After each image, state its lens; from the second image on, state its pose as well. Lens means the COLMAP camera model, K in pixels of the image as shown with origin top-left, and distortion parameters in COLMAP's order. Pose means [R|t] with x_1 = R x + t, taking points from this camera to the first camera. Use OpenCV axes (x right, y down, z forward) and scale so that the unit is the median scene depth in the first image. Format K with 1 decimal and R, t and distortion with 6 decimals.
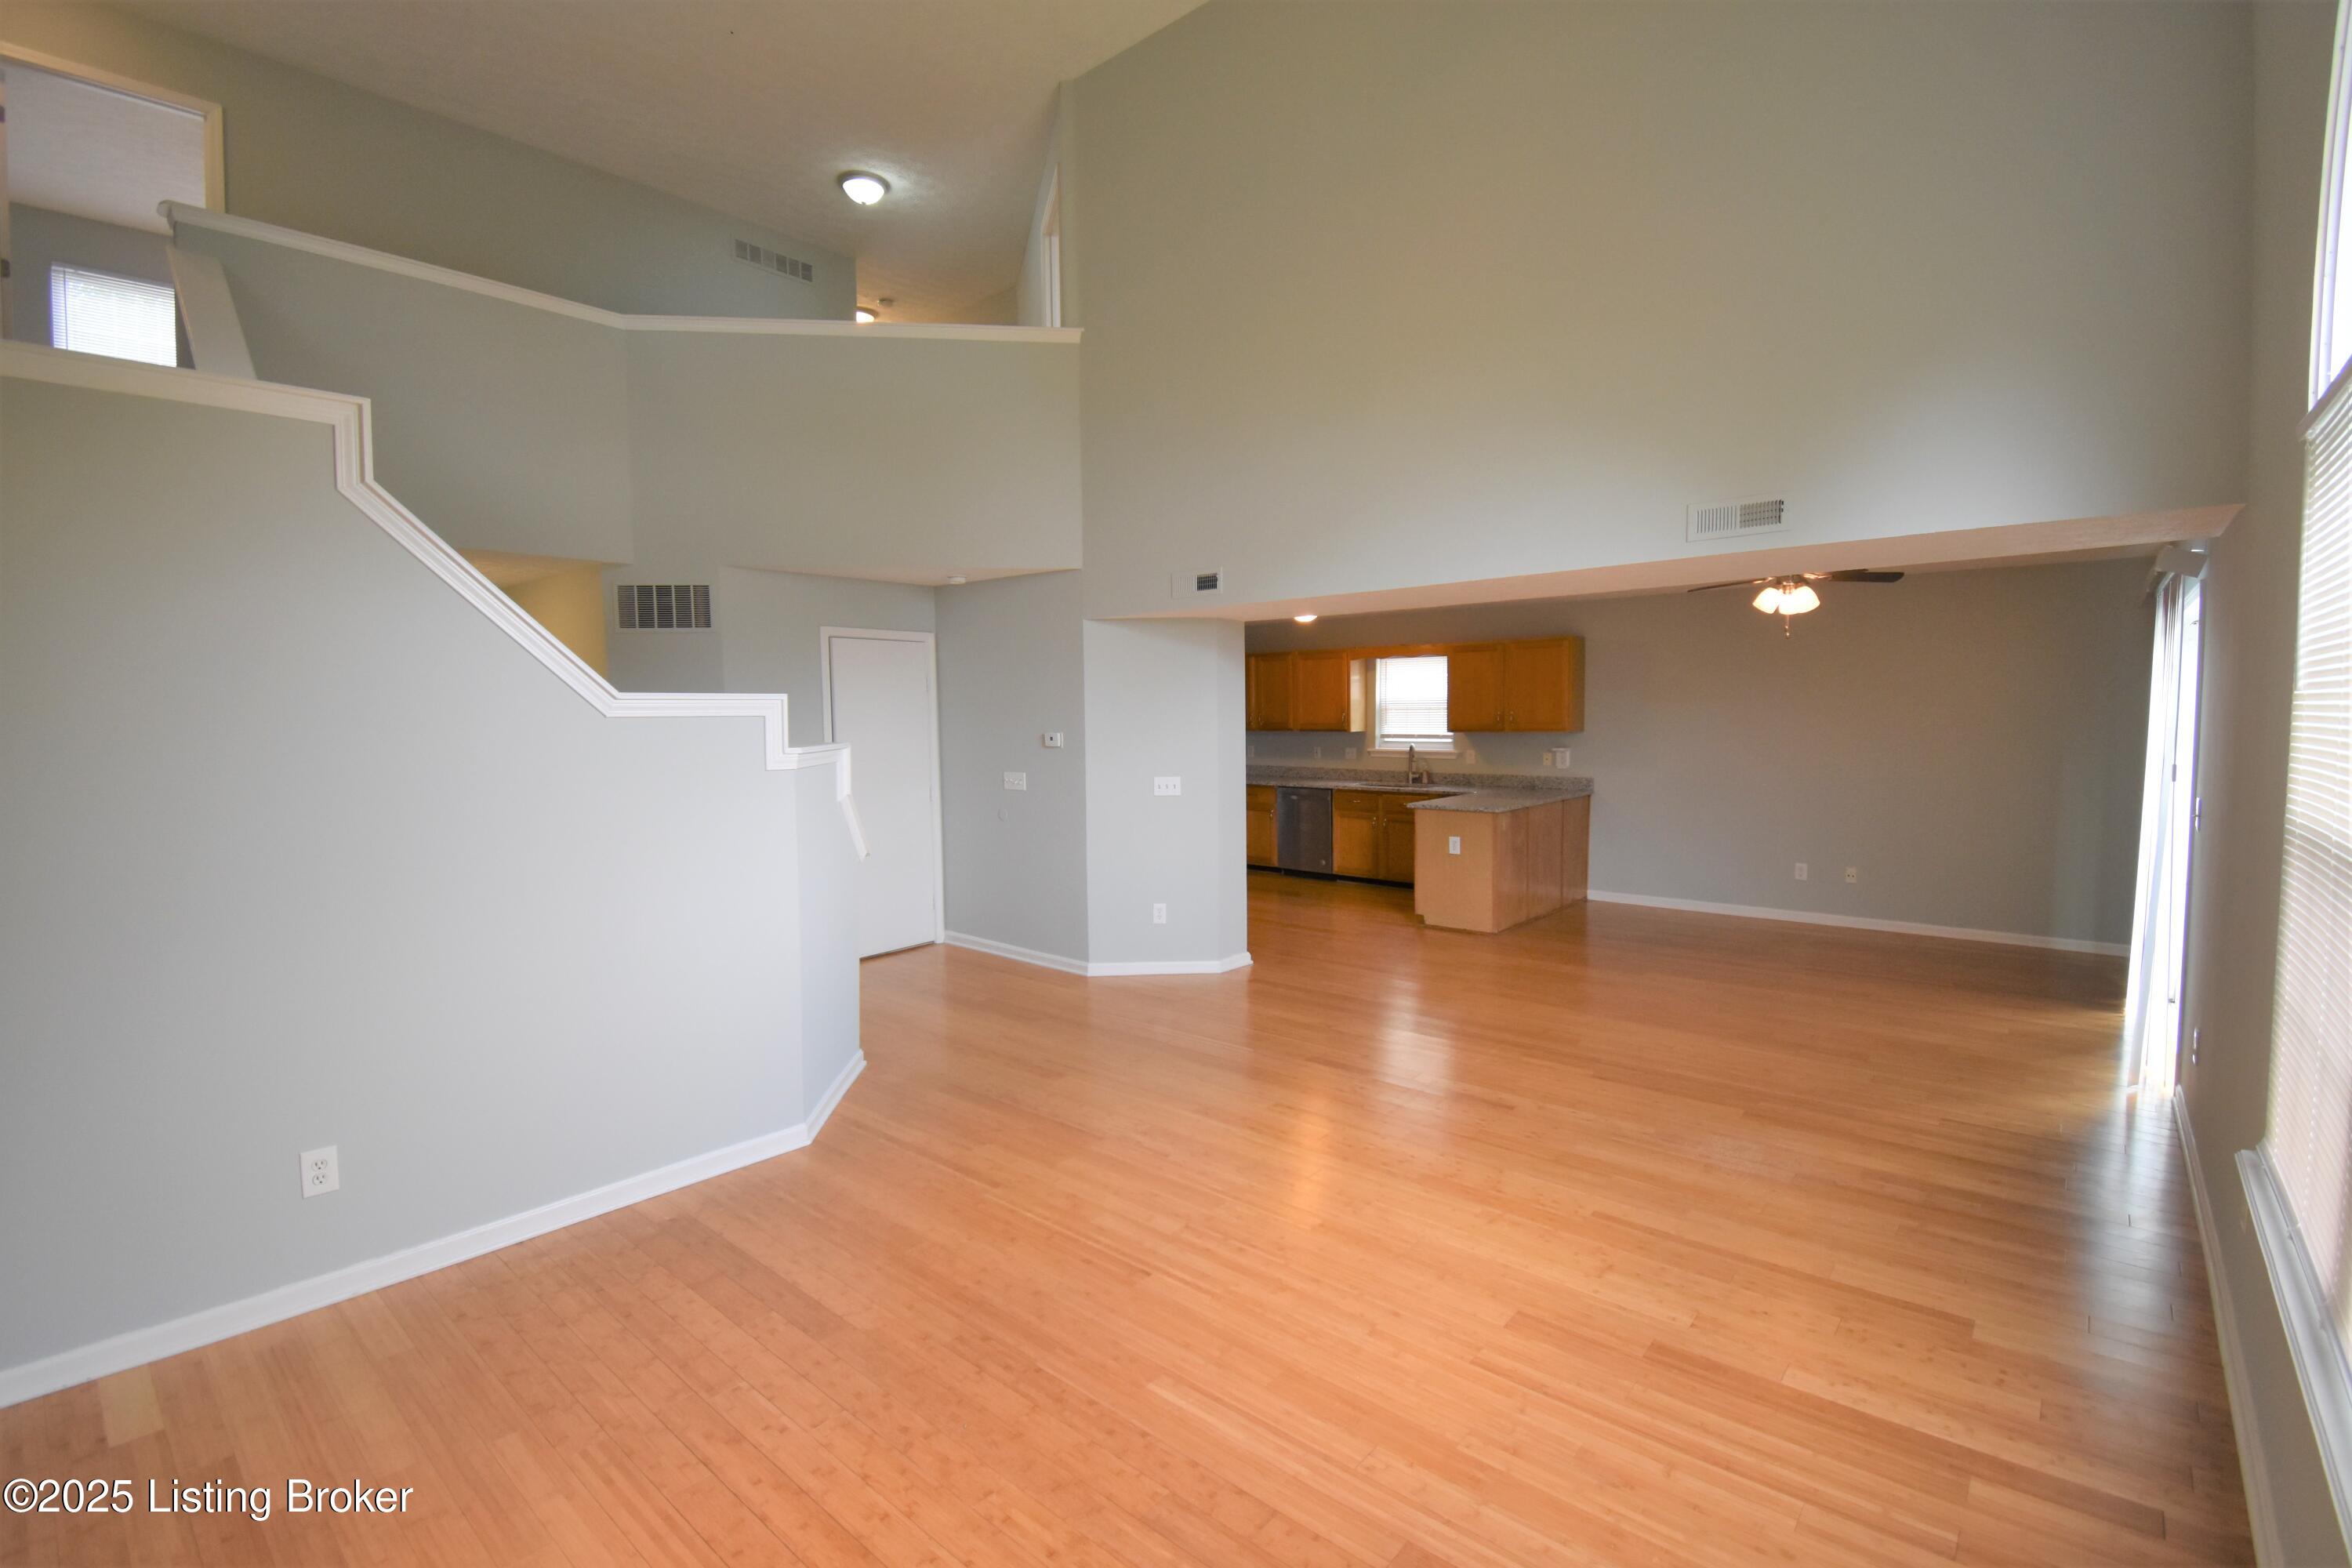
lens RADIAL K [[1035.7, 0, 1187.7], [0, 1035.7, 774.5], [0, 0, 1]] dist [0.015838, -0.023219]
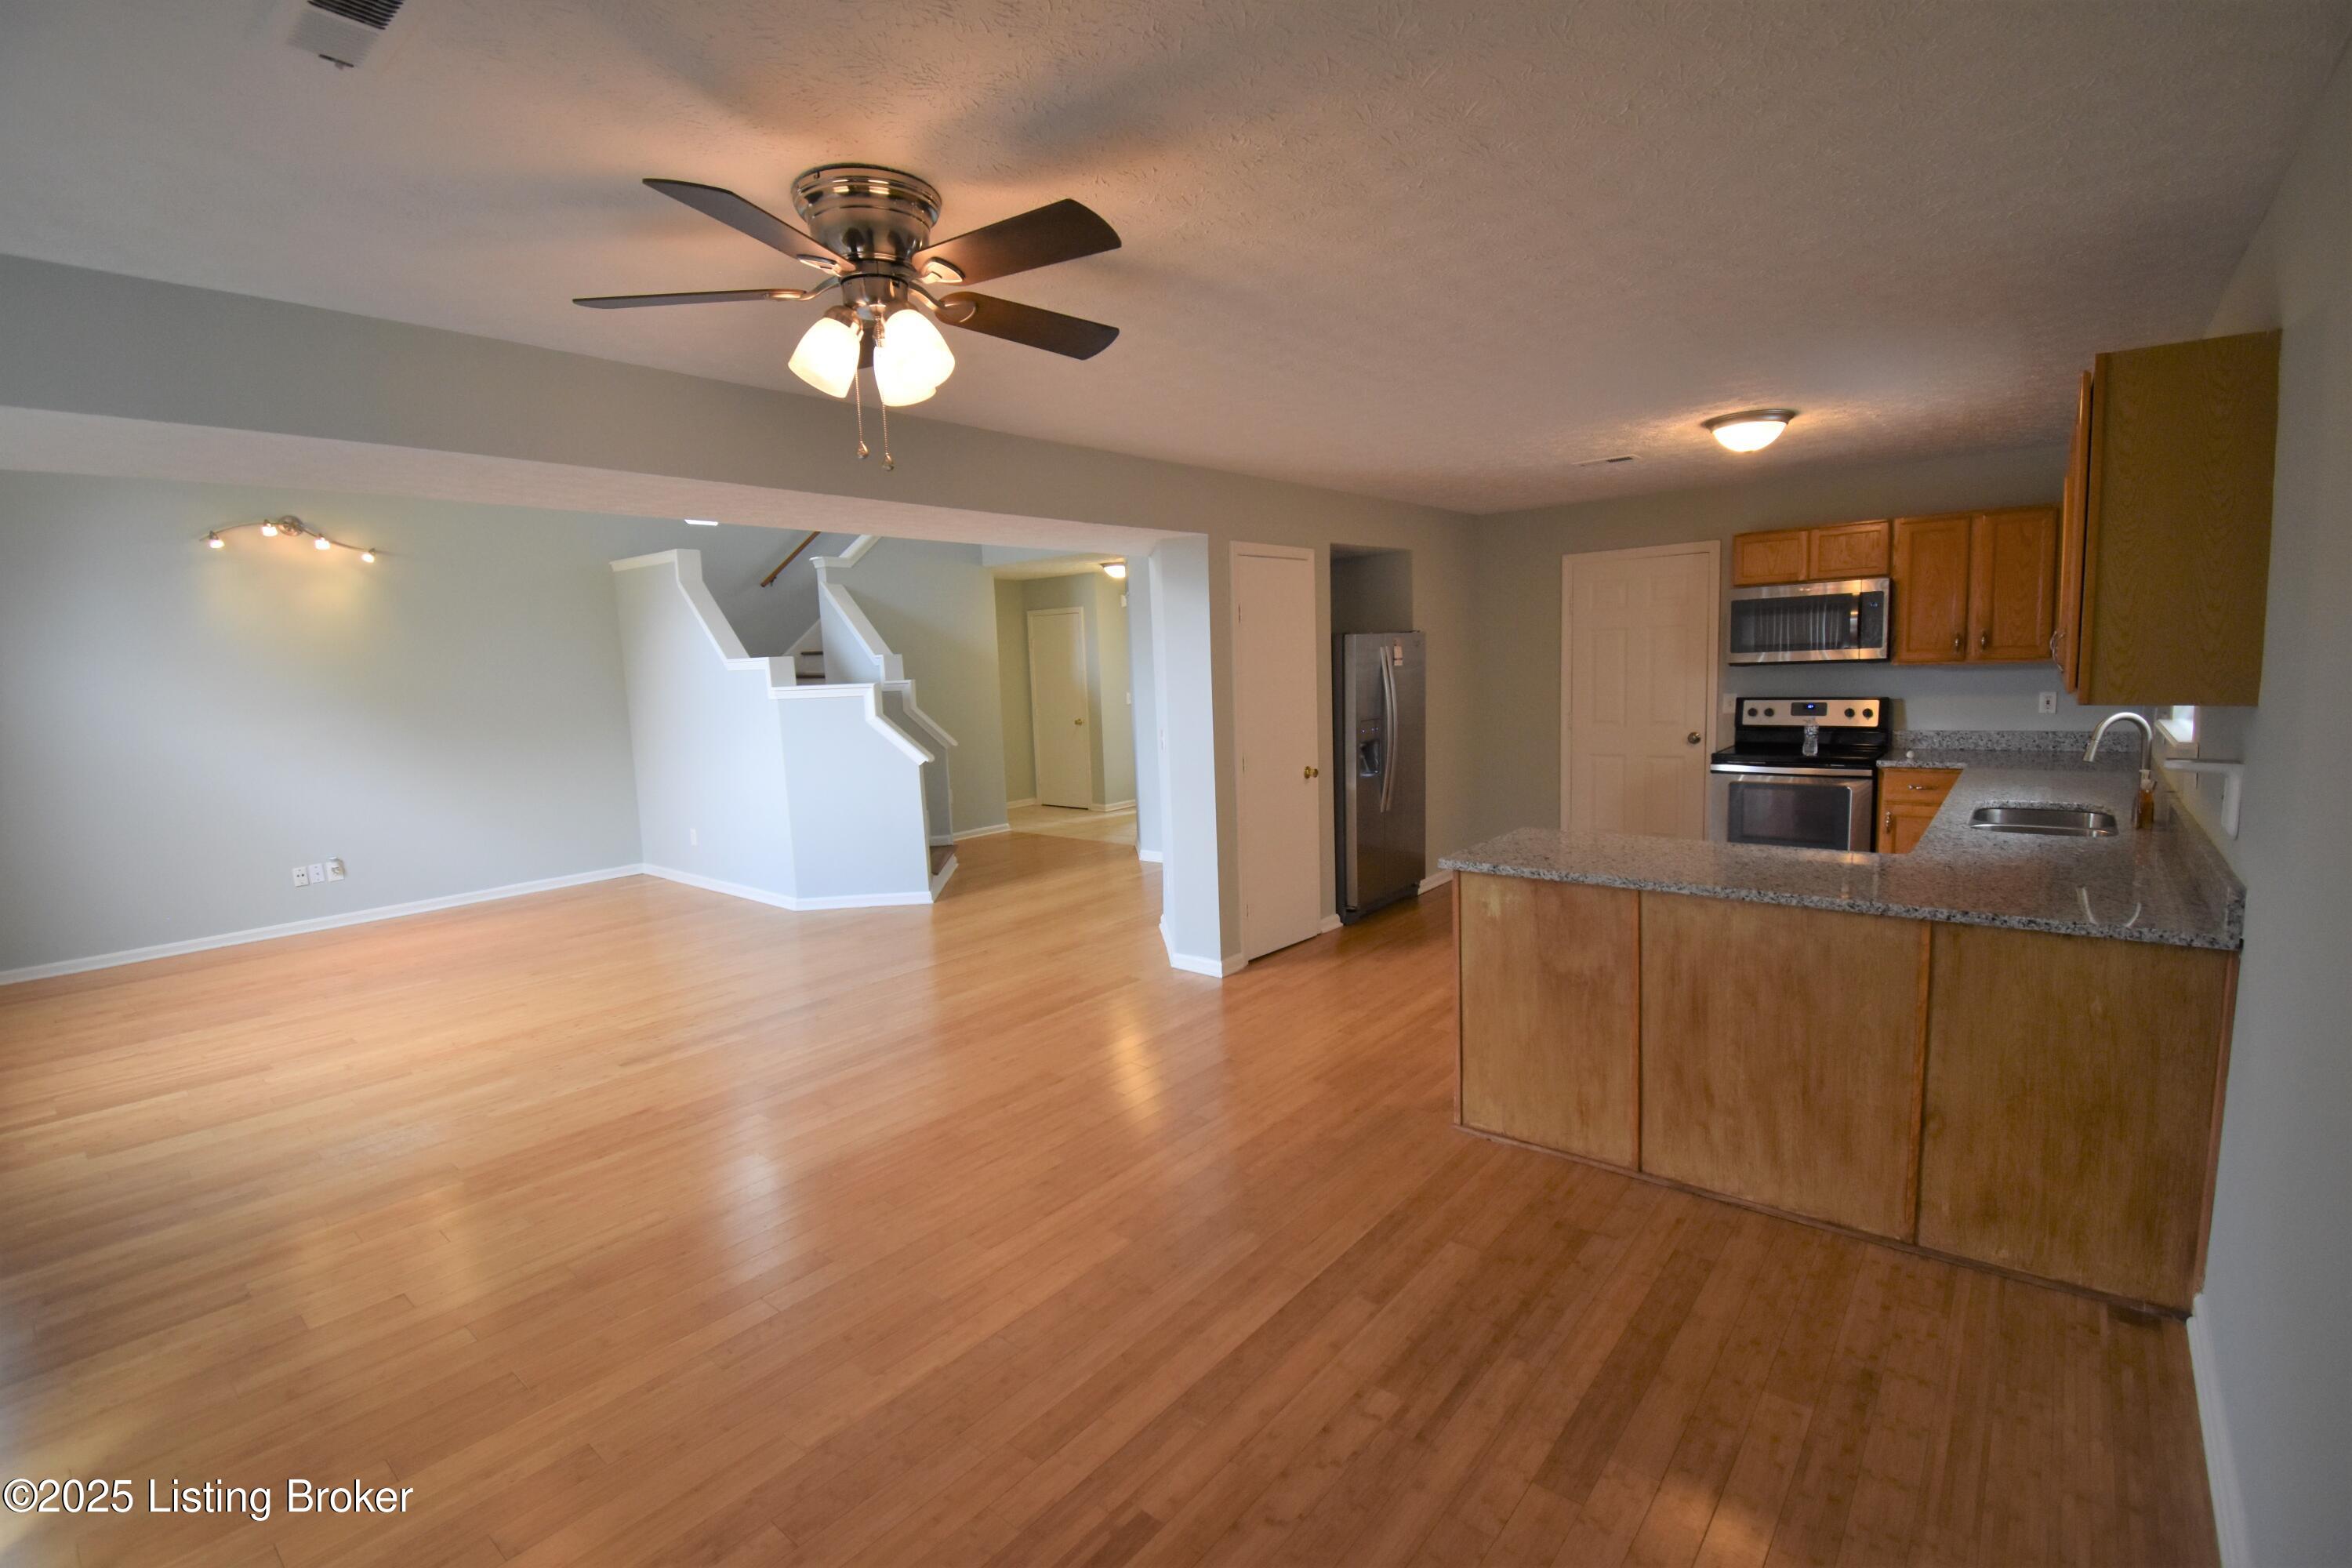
lens RADIAL K [[1035.7, 0, 1187.7], [0, 1035.7, 774.5], [0, 0, 1]] dist [0.015838, -0.023219]
pose [[0.027657, 0.128078, -0.991378, 1.540178], [-0.027570, 0.991478, 0.127322, -0.130970], [0.999237, 0.023811, 0.030953, 1.785694]]
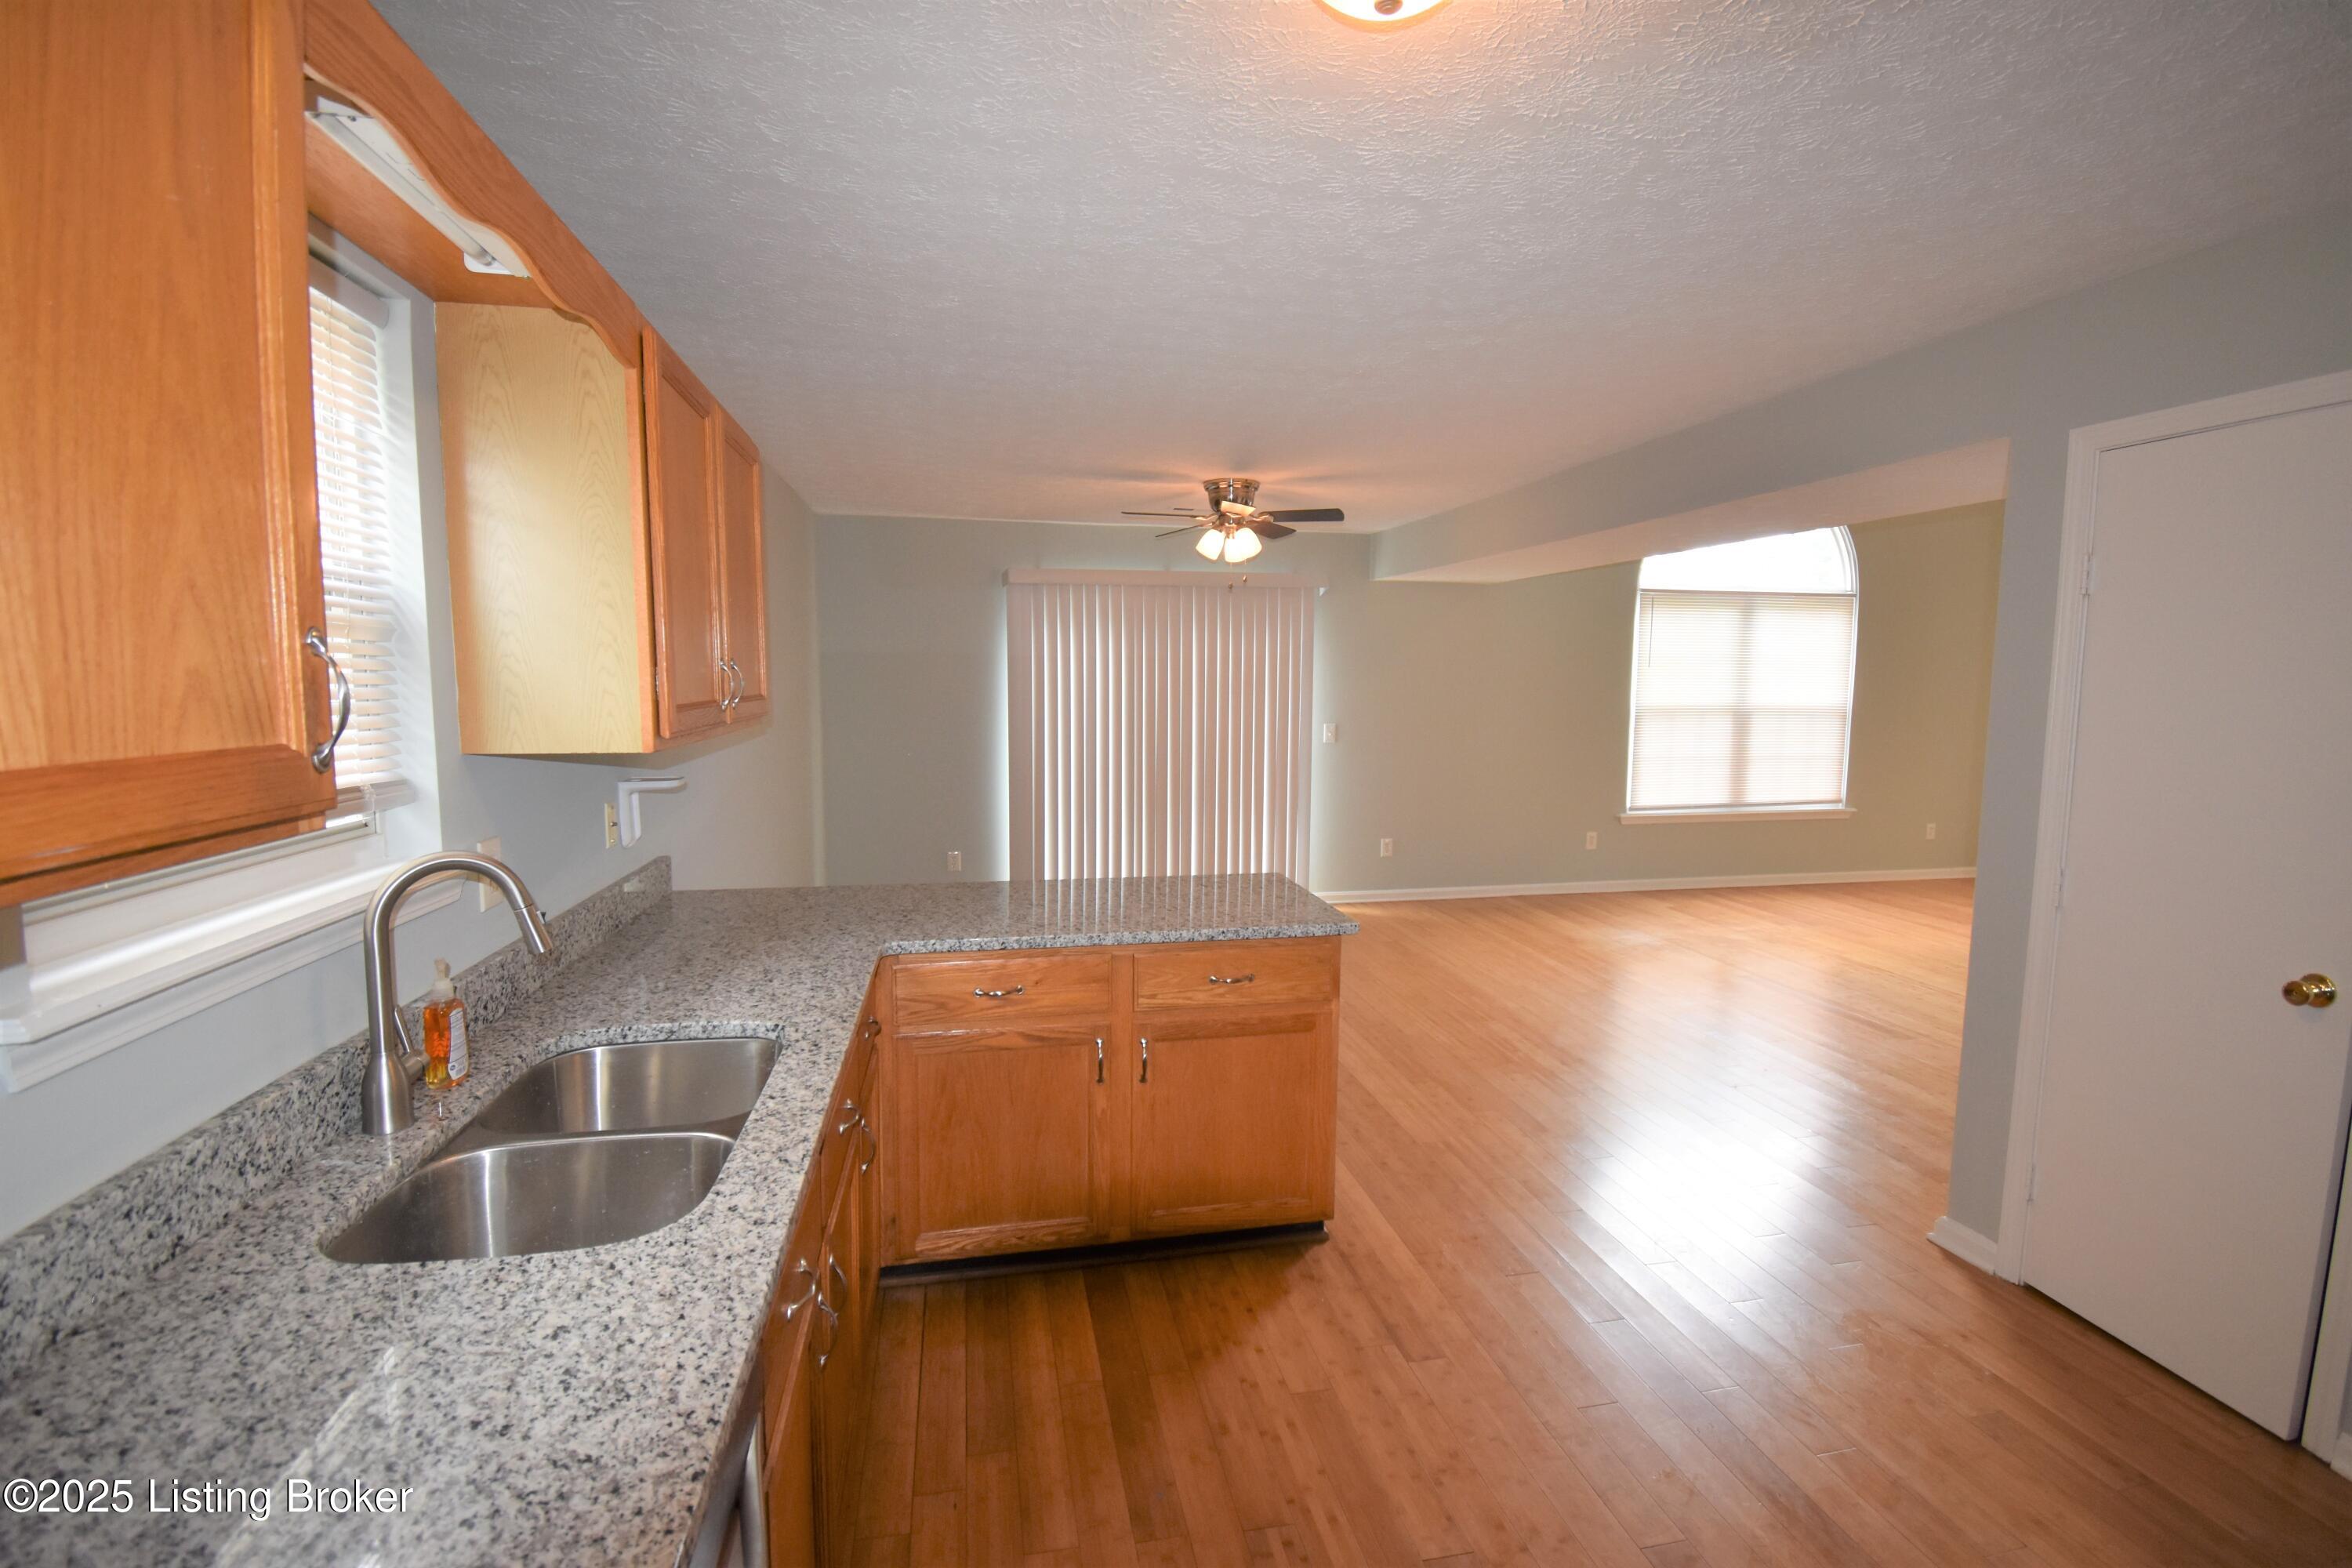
lens RADIAL K [[1035.7, 0, 1187.7], [0, 1035.7, 774.5], [0, 0, 1]] dist [0.015838, -0.023219]
pose [[-0.804921, -0.055663, 0.590765, 0.120991], [0.031656, 0.990145, 0.136424, -0.152654], [-0.592537, 0.128512, -0.795226, 2.840518]]
